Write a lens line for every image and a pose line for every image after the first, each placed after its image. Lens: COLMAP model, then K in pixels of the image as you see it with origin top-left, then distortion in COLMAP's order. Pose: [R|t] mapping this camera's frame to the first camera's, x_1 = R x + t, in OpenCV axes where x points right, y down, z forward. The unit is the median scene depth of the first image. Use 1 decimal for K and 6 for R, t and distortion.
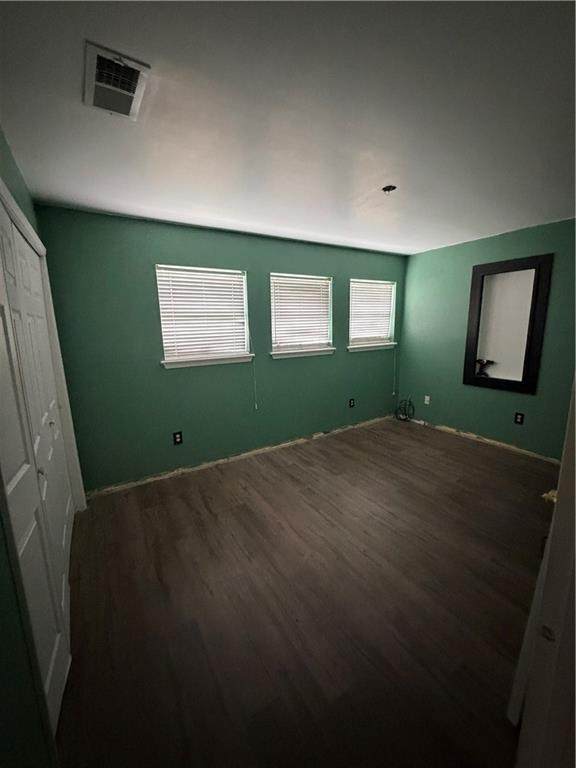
lens RADIAL K [[313.6, 0, 287.3], [0, 313.6, 381.0], [0, 0, 1]] dist [-0.002250, -0.000129]
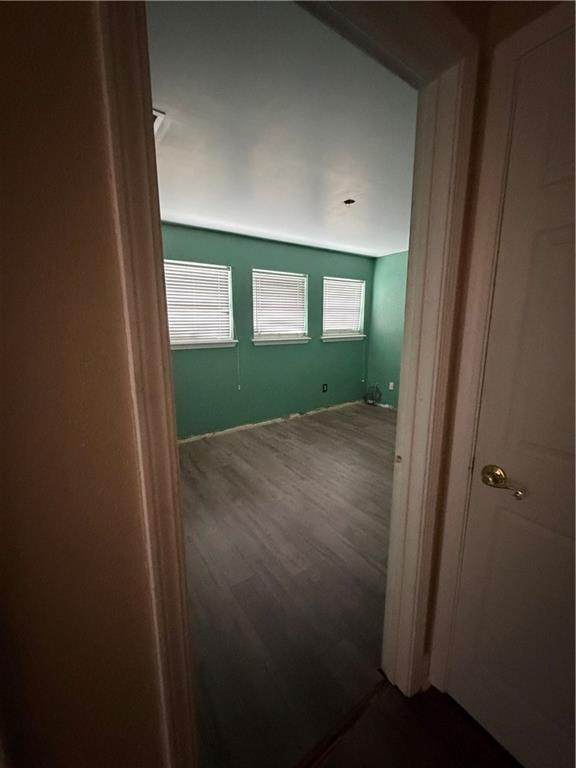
lens RADIAL K [[313.6, 0, 288.7], [0, 313.6, 382.3], [0, 0, 1]] dist [-0.002250, -0.000129]
pose [[0.998241, 0.006491, 0.058928, 0.011661], [-0.006773, 0.999967, 0.004576, 0.055092], [-0.058897, -0.004967, 0.998252, -0.132052]]
